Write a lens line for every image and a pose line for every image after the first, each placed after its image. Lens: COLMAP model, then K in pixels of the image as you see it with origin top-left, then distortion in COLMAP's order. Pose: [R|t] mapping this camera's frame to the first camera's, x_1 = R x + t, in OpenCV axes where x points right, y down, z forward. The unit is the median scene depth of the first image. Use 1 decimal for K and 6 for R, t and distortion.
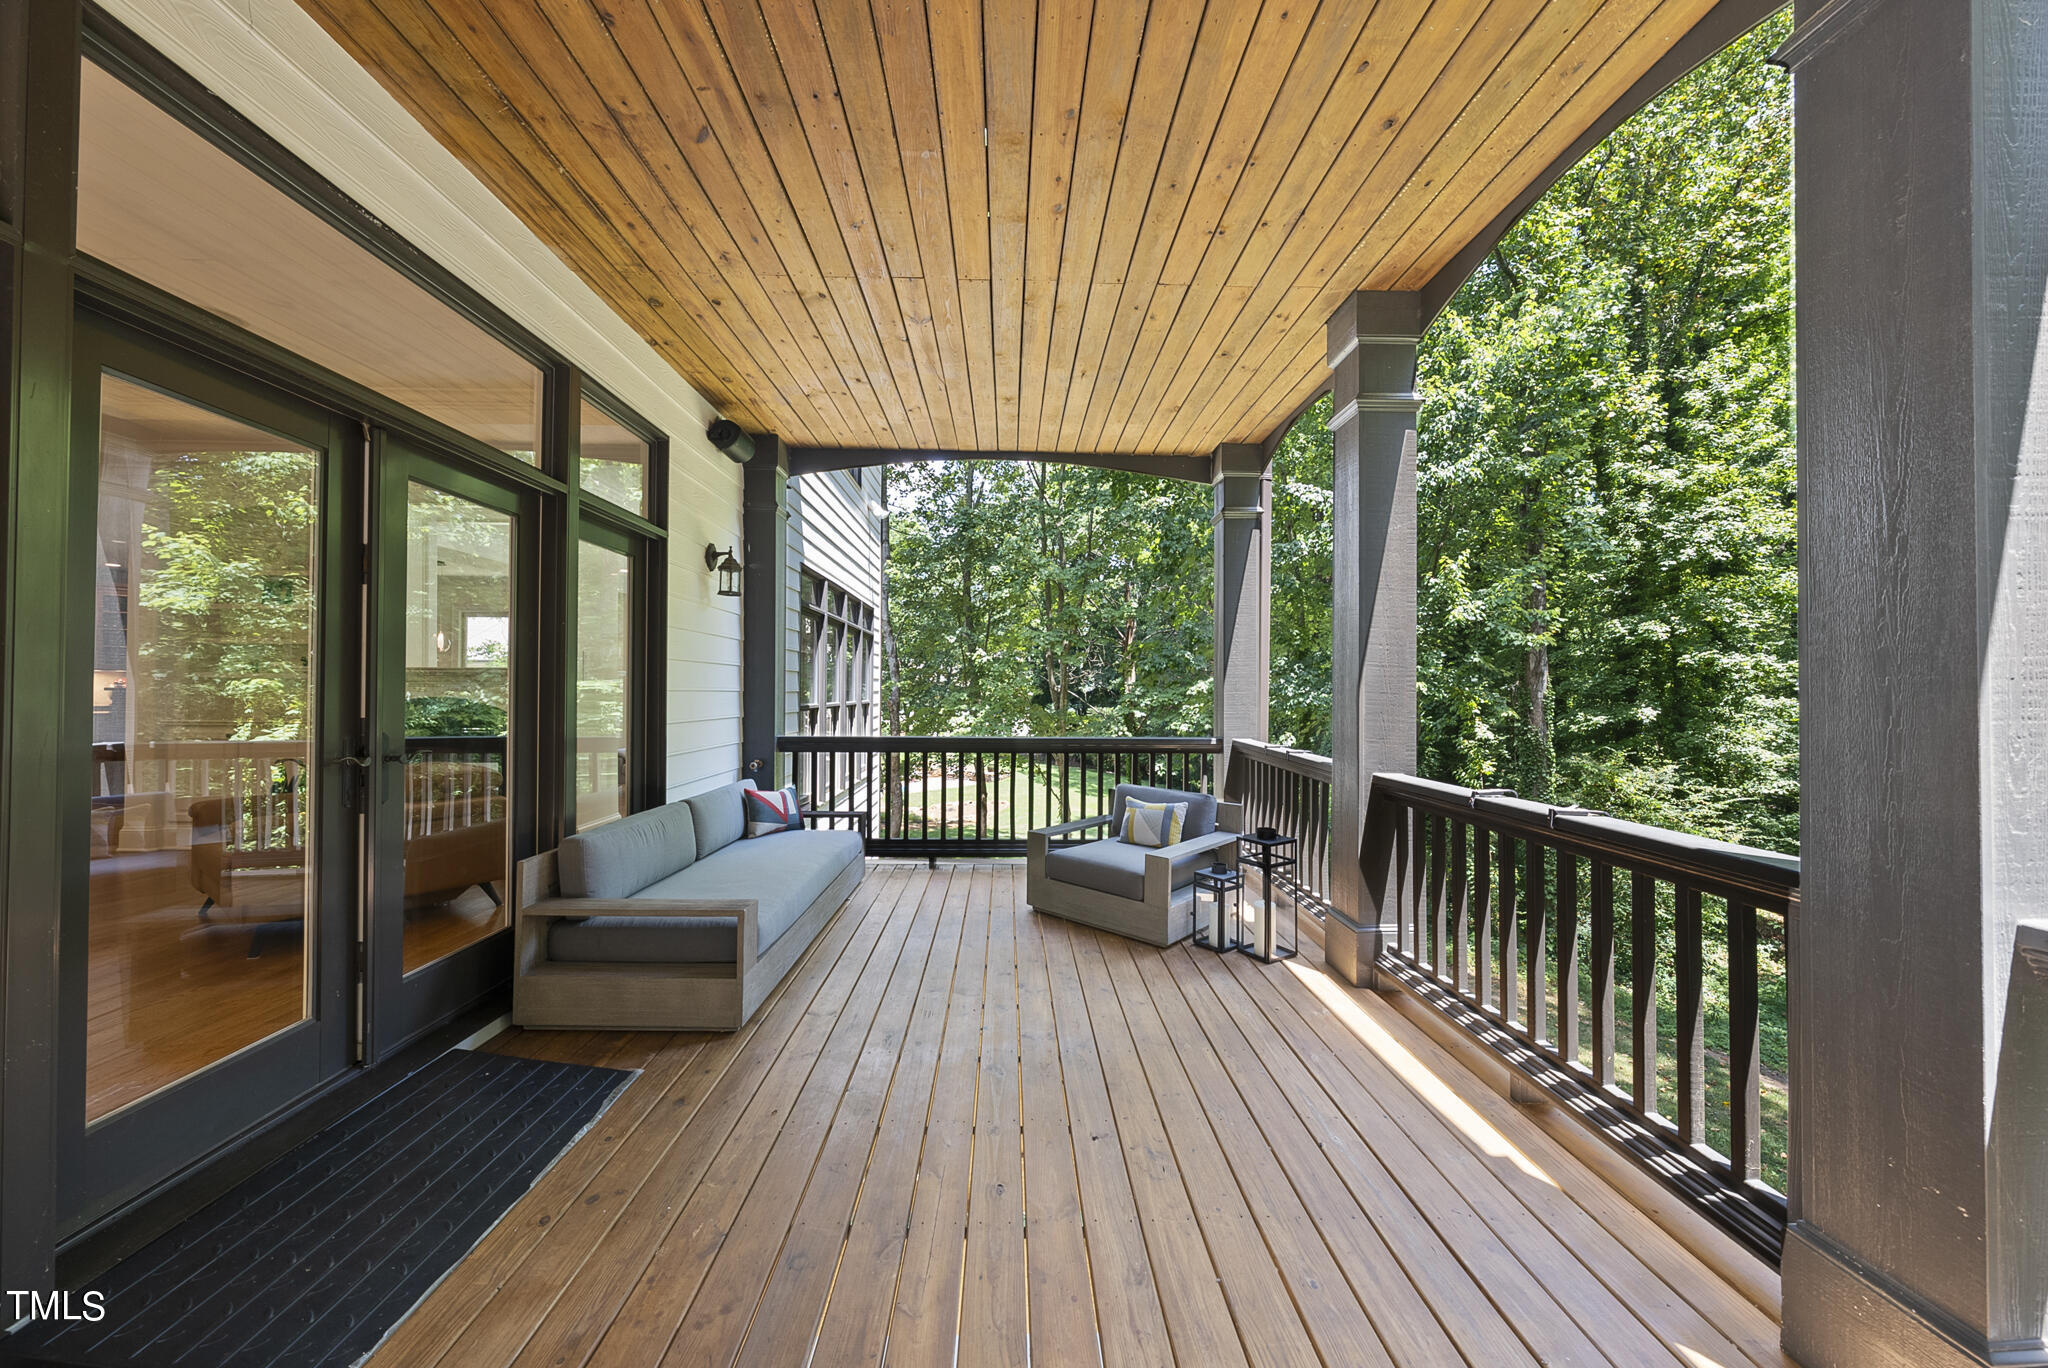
lens RADIAL K [[707.1, 0, 1032.4], [0, 707.1, 685.9], [0, 0, 1]] dist [0.000572, -0.000273]
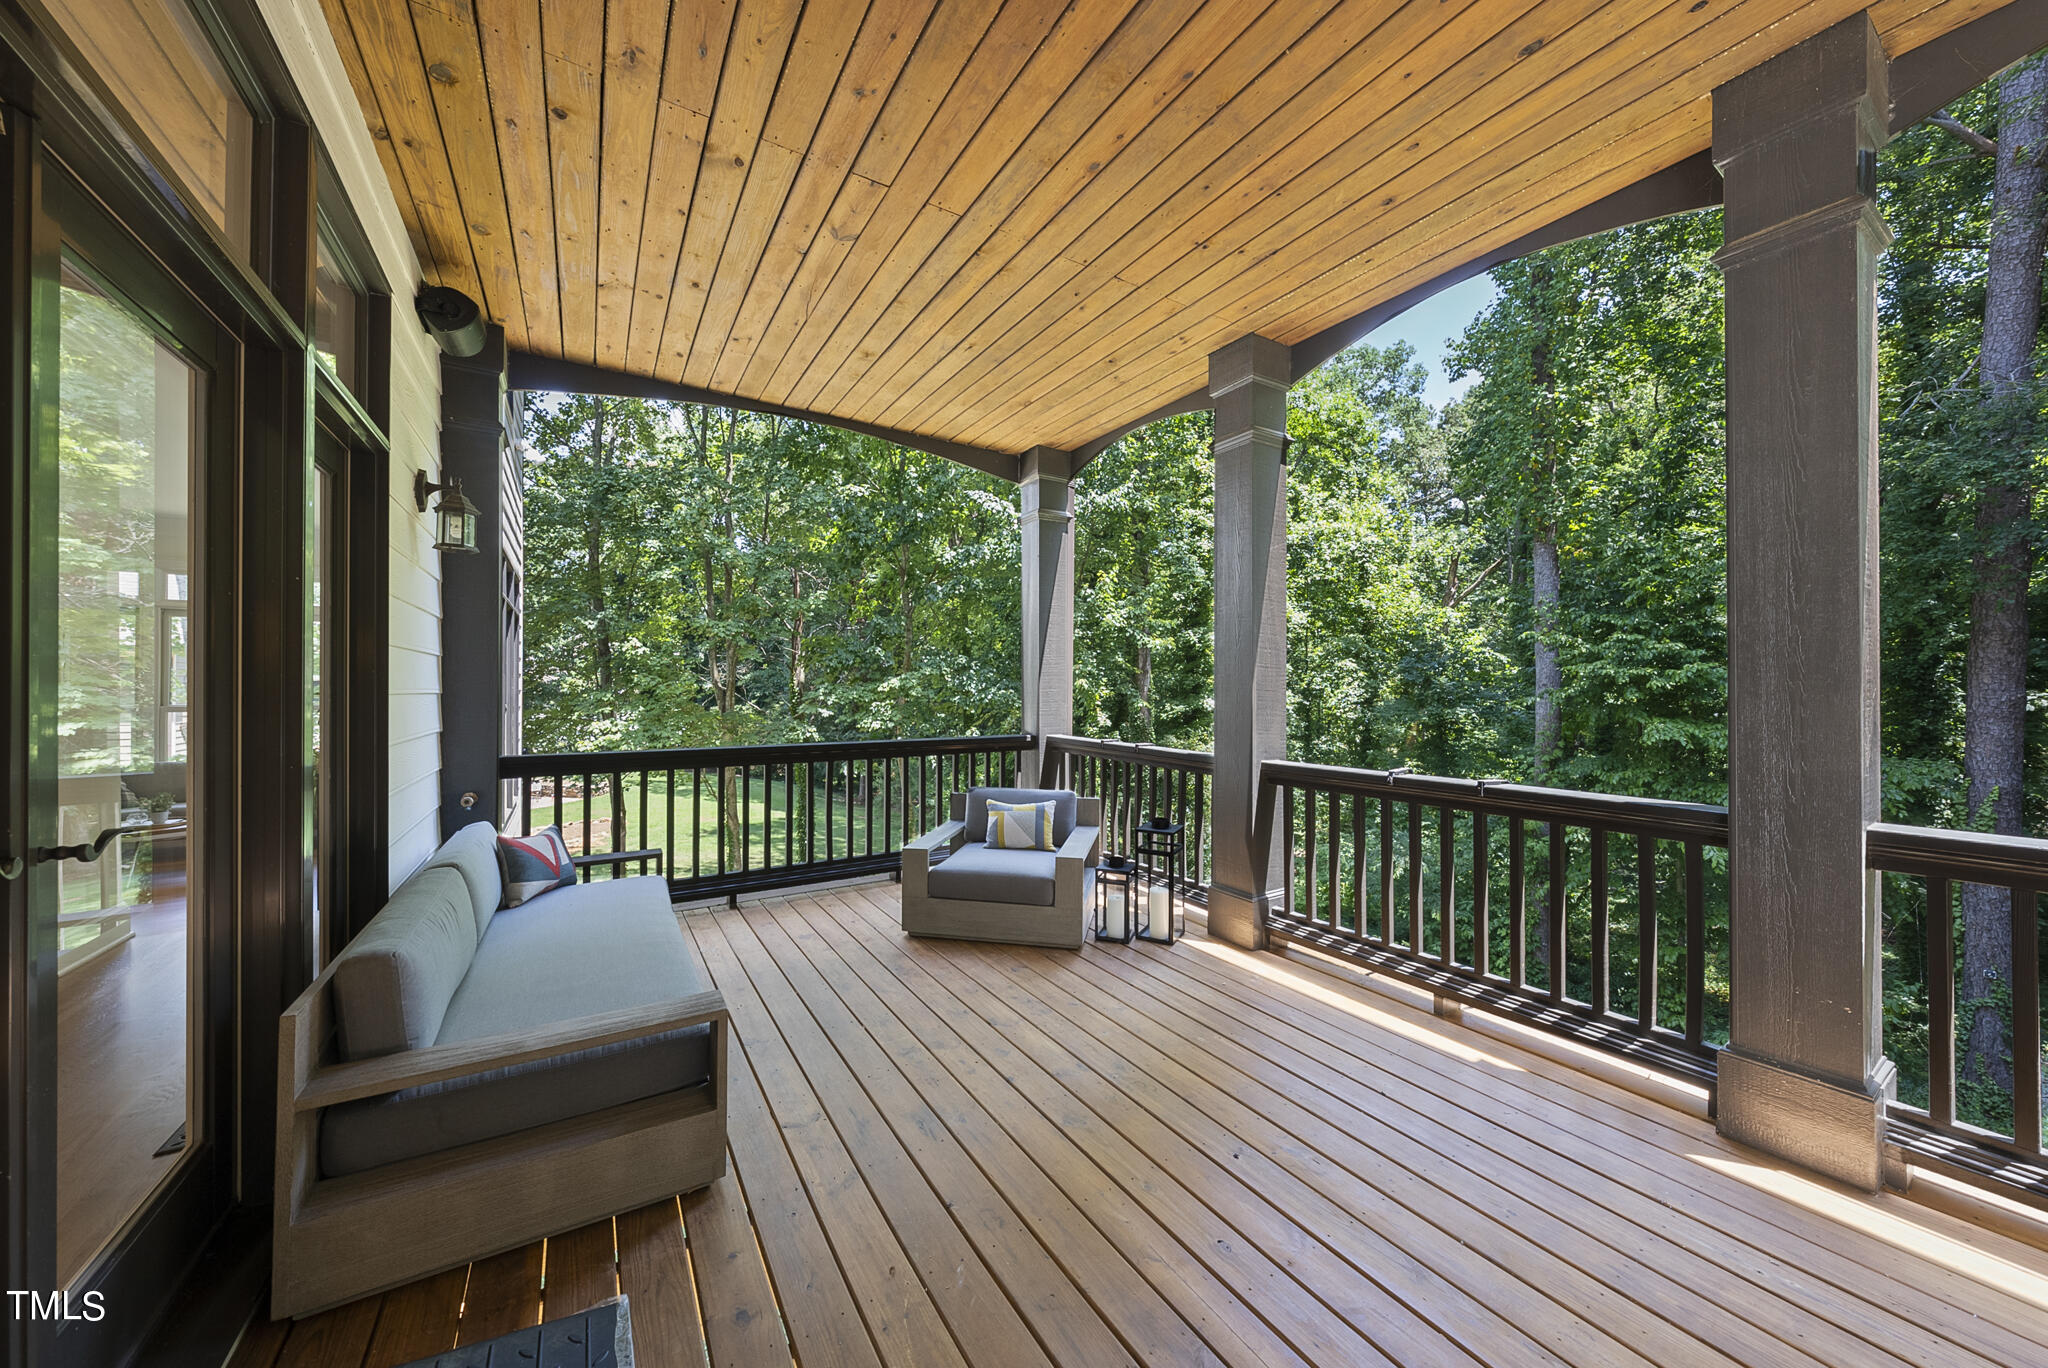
lens RADIAL K [[707.1, 0, 1029.9], [0, 707.1, 685.7], [0, 0, 1]] dist [0.000572, -0.000273]
pose [[0.863271, -0.003919, 0.504725, -0.316620], [0.001044, 0.999982, 0.005980, -0.003940], [-0.504740, -0.004636, 0.863259, 0.154525]]
